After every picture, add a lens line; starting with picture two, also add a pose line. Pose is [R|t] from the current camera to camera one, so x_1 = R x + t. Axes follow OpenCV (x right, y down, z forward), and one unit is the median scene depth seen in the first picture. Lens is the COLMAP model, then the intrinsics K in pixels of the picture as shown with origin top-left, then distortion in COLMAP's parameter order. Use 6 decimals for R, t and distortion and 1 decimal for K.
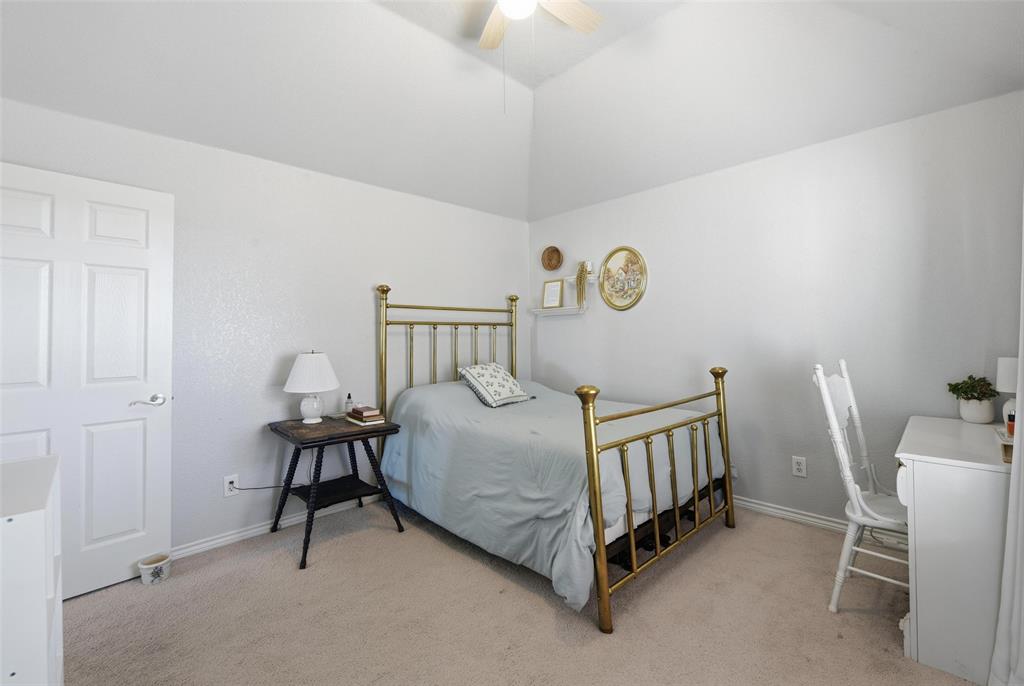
lens RADIAL K [[413.9, 0, 515.1], [0, 413.9, 339.0], [0, 0, 1]] dist [-0.000077, 0.000323]
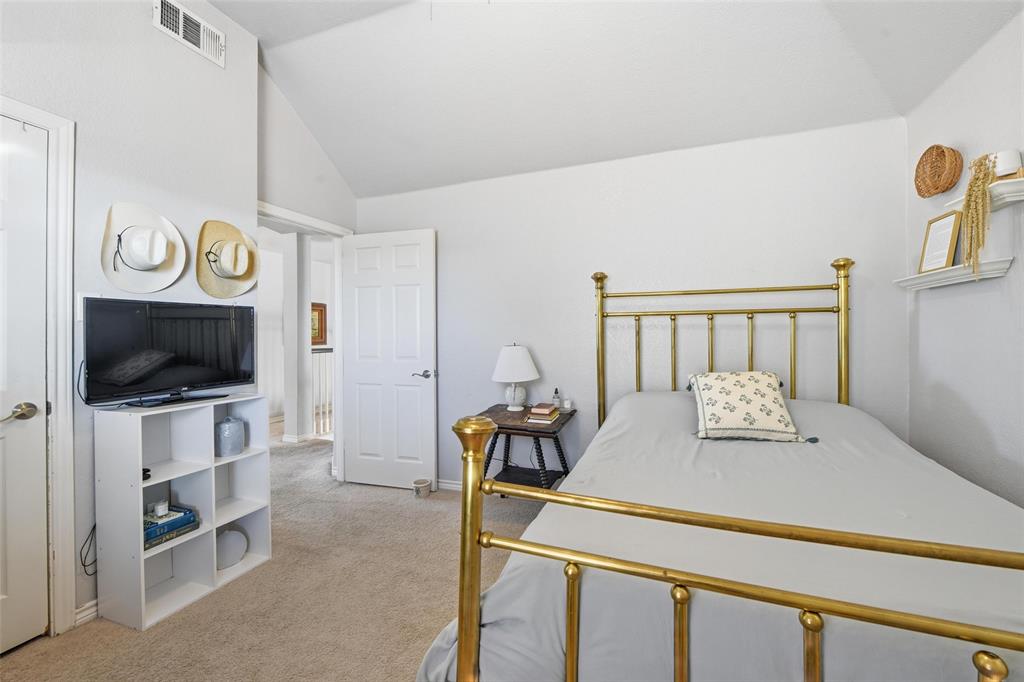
lens RADIAL K [[413.9, 0, 513.7], [0, 413.9, 338.4], [0, 0, 1]] dist [-0.000077, 0.000323]
pose [[0.450896, 0.018844, -0.892377, 0.371734], [-0.004039, 0.999810, 0.019071, -0.004723], [0.892567, -0.004995, 0.450887, 0.405558]]
